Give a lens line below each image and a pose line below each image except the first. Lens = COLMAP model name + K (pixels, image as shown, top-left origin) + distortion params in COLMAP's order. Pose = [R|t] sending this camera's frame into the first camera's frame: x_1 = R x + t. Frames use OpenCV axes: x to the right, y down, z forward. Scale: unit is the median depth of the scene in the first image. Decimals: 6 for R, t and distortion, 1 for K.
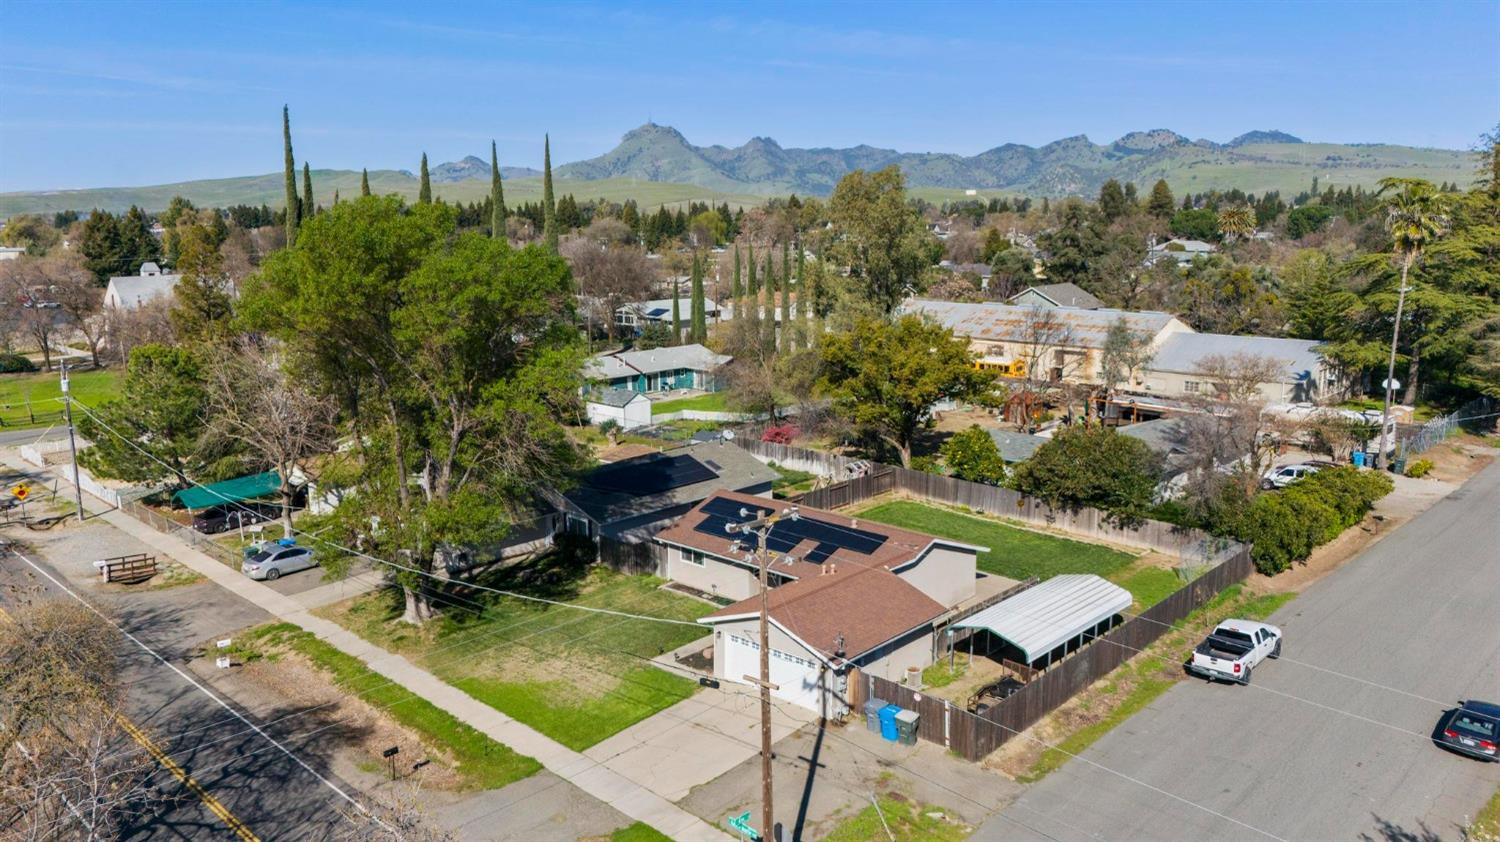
lens RADIAL K [[1060.4, 0, 750.0], [0, 1060.4, 421.0], [0, 0, 1]] dist [-0.000932, -0.003597]
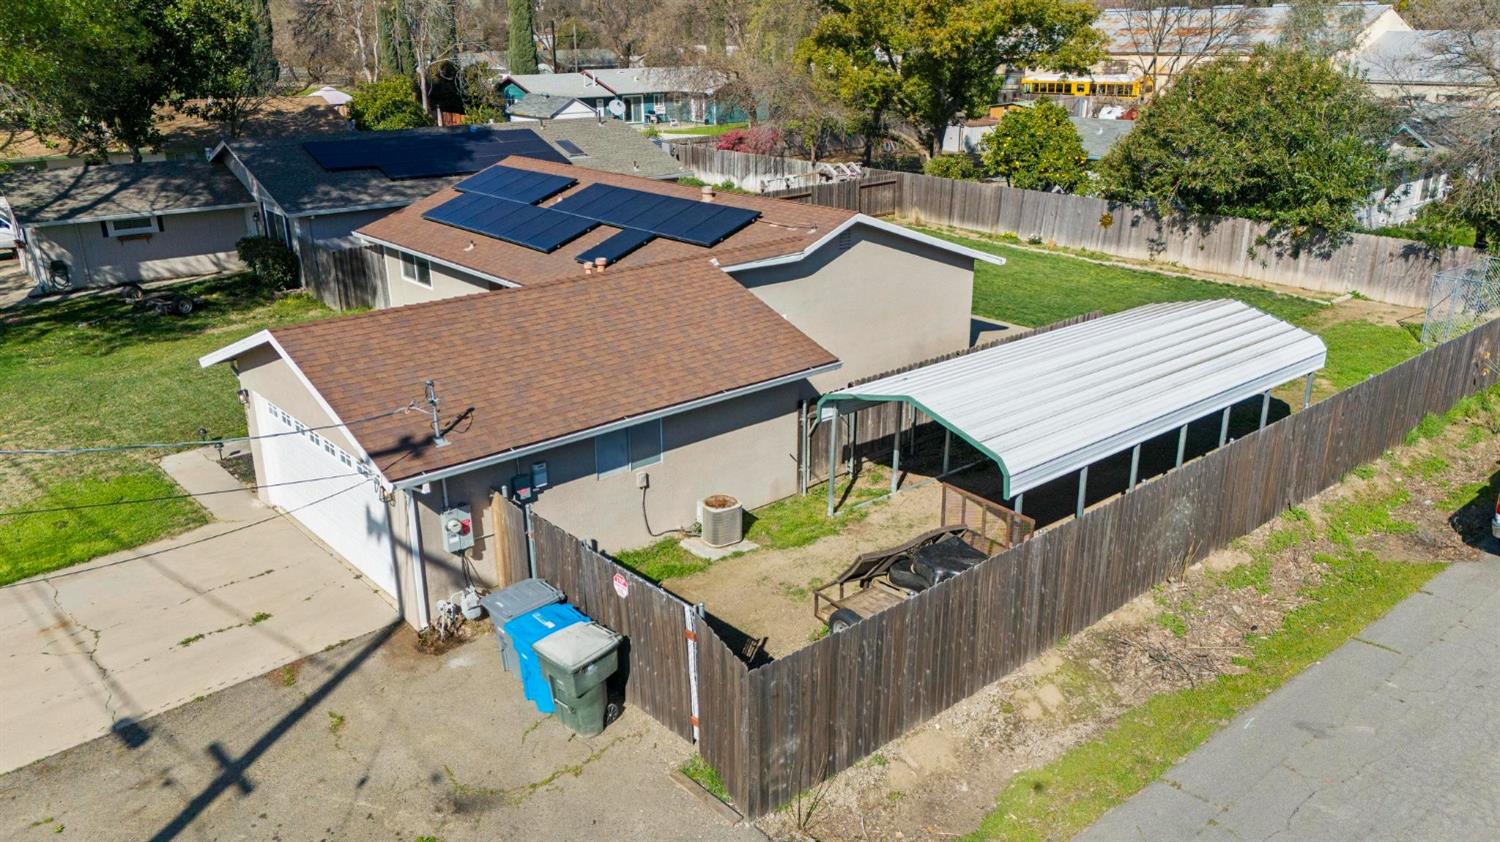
lens RADIAL K [[1101.3, 0, 750.0], [0, 1101.3, 421.0], [0, 0, 1]] dist [0.054580, -0.040334]
pose [[0.994643, 0.033526, -0.097779, 0.183281], [-0.017036, 0.986174, 0.164835, 0.125574], [0.101954, -0.162286, 0.981463, 0.552866]]
